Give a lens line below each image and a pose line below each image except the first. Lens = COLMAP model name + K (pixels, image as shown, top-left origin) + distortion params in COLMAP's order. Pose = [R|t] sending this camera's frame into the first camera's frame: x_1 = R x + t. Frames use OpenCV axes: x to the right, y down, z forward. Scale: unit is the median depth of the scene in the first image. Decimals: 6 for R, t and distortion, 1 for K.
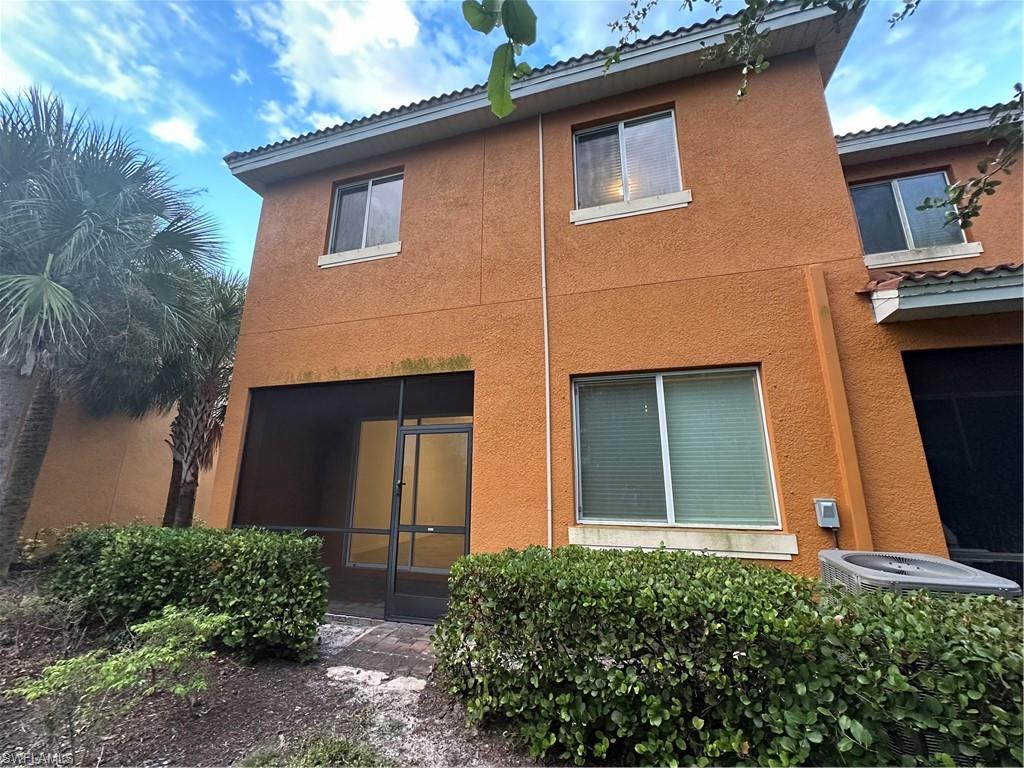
lens RADIAL K [[408.6, 0, 515.2], [0, 408.6, 382.2], [0, 0, 1]] dist [0.000552, 0.000401]
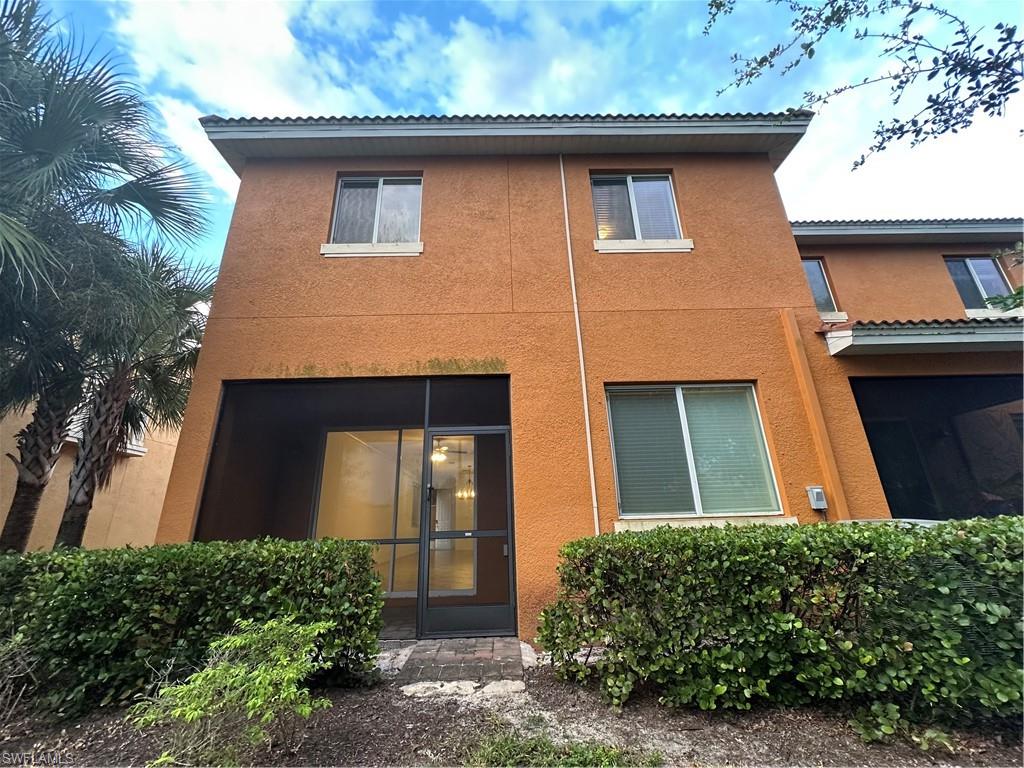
lens RADIAL K [[408.6, 0, 520.2], [0, 408.6, 379.1], [0, 0, 1]] dist [0.000552, 0.000401]
pose [[0.954627, 0.069002, 0.289701, -0.370372], [-0.040139, 0.993723, -0.104420, 0.089602], [-0.295087, 0.088054, 0.951404, 0.024262]]
